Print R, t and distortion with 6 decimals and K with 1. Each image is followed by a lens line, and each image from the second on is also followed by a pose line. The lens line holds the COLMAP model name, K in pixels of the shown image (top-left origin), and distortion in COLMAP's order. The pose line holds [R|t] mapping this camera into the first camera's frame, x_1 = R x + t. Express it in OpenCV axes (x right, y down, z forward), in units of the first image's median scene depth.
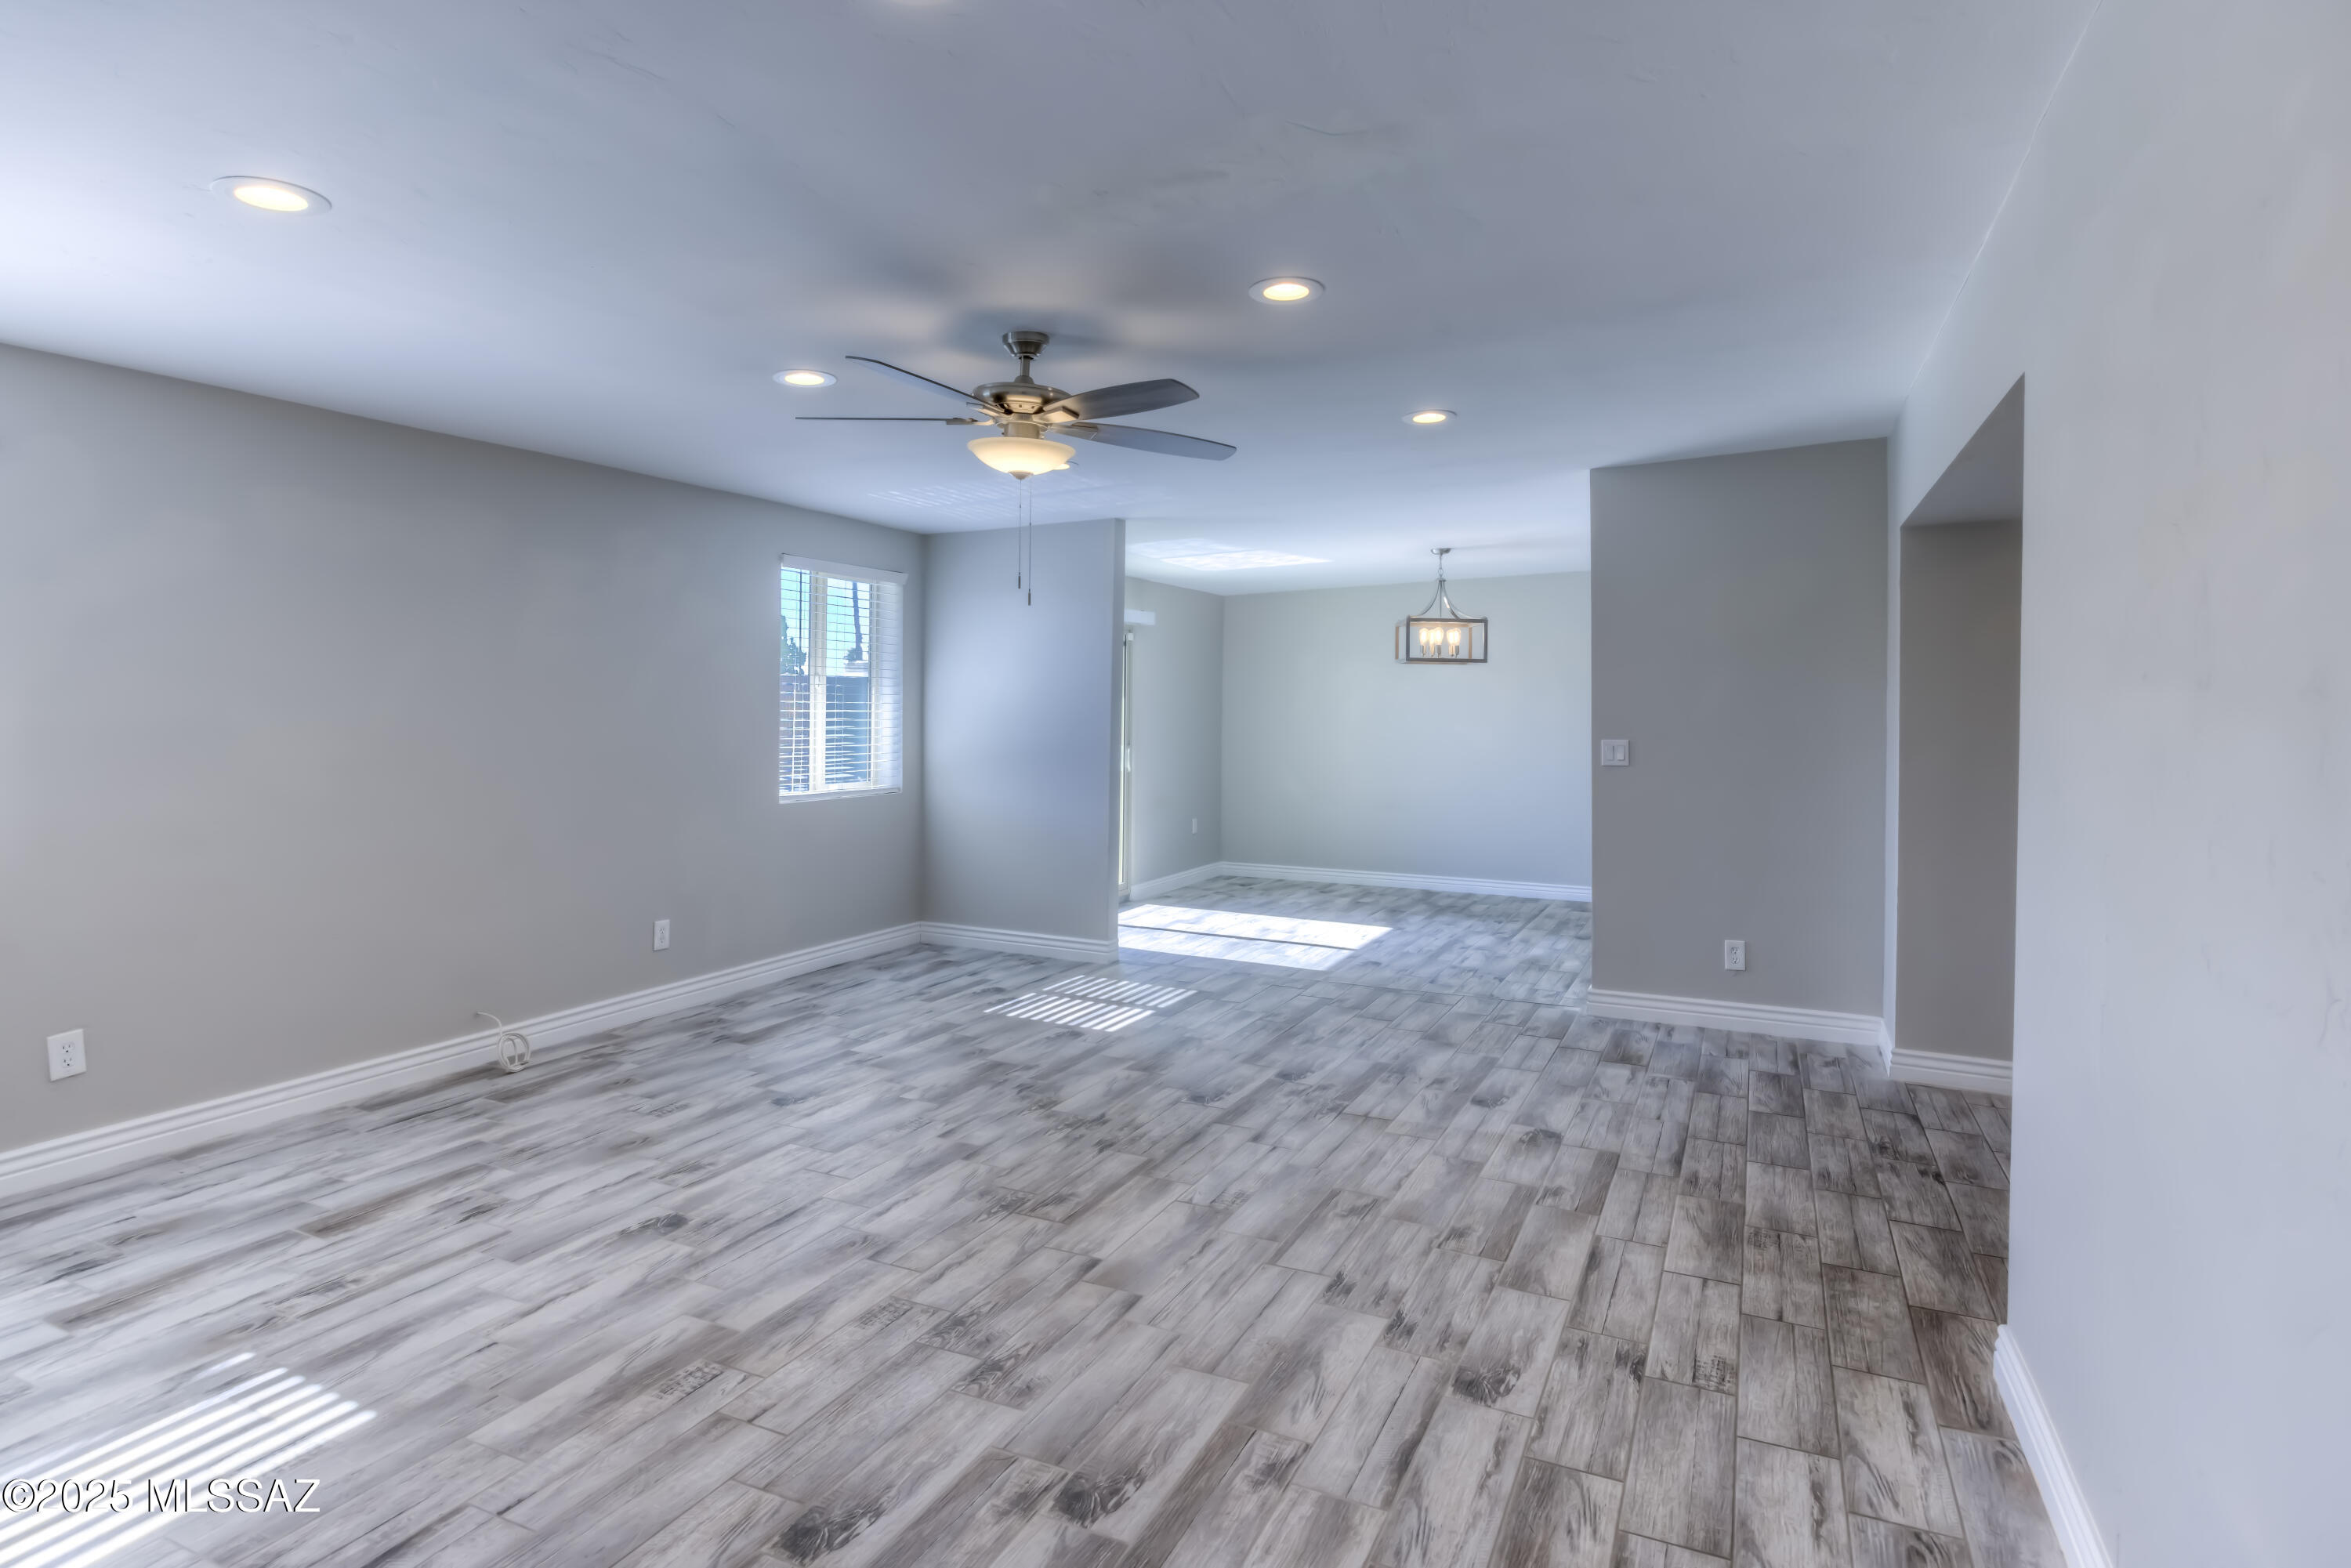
lens RADIAL K [[1189.7, 0, 1208.5], [0, 1189.7, 796.1], [0, 0, 1]] dist [-0.035930, 0.011280]
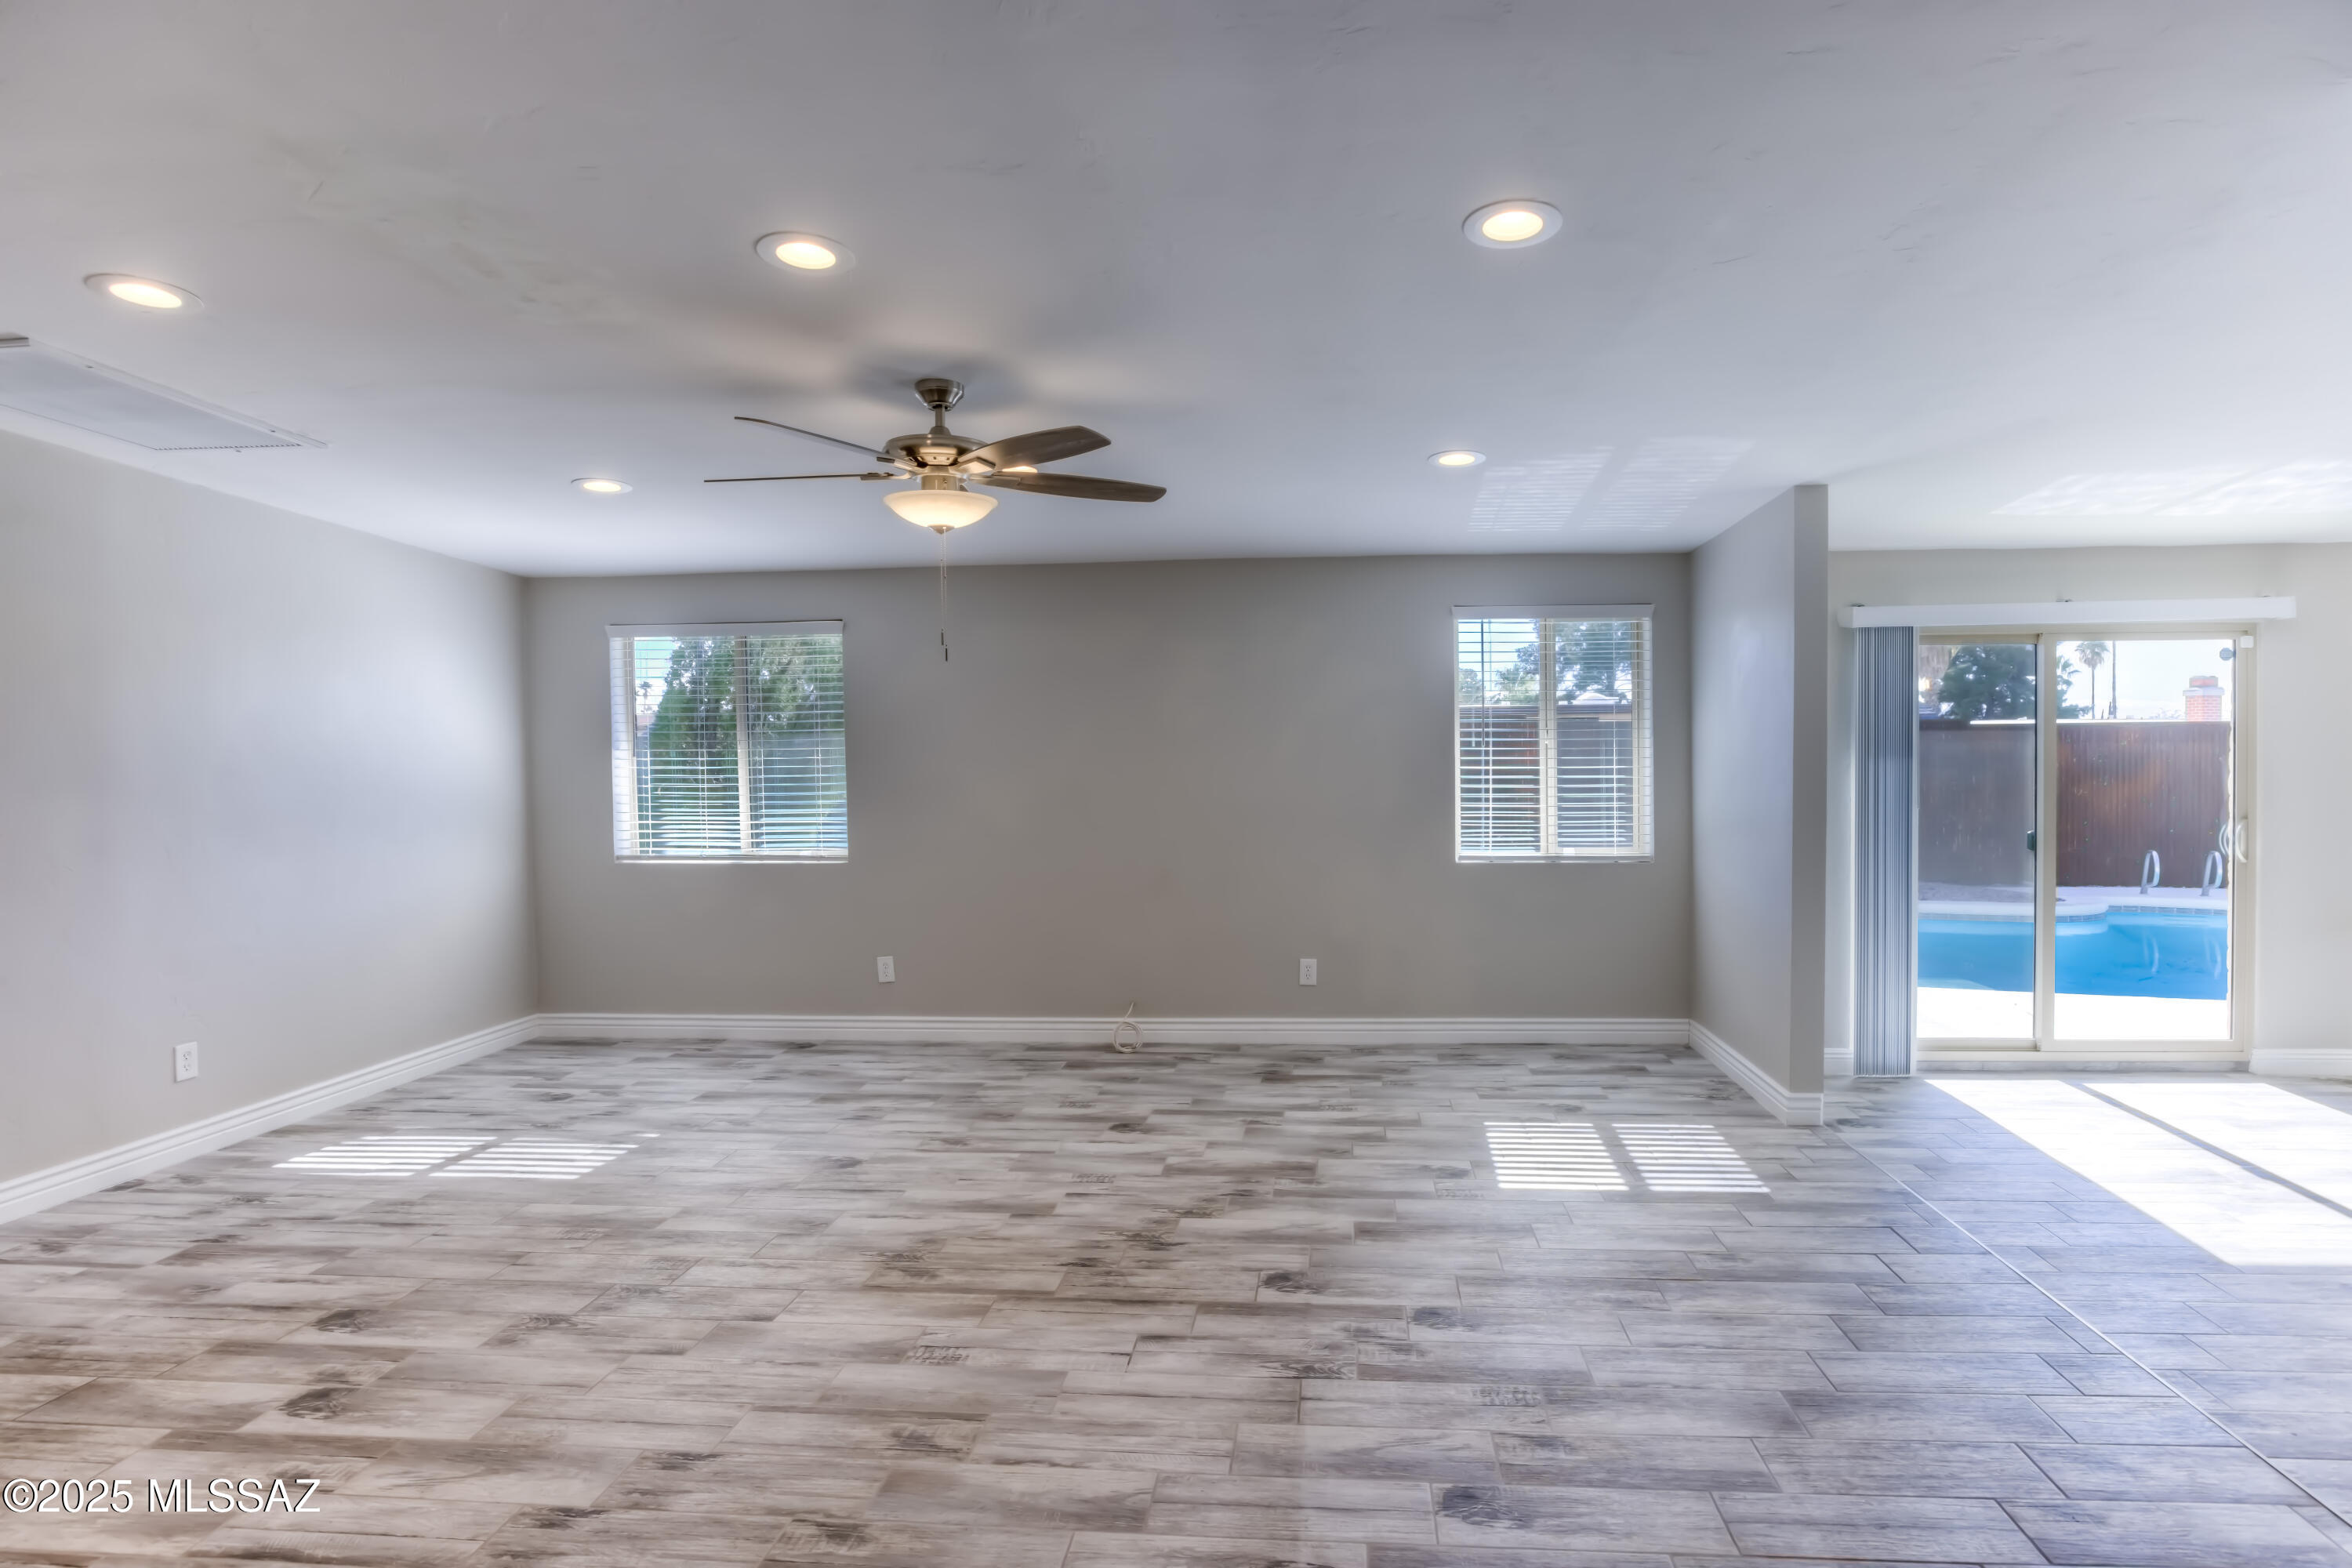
lens RADIAL K [[1171.5, 0, 1281.7], [0, 1171.5, 788.9], [0, 0, 1]] dist [-0.024015, 0.002124]
pose [[0.361965, 0.007200, -0.932164, 0.848144], [-0.060805, 0.998023, -0.015903, -0.052039], [0.930206, 0.062437, 0.361687, 0.902713]]
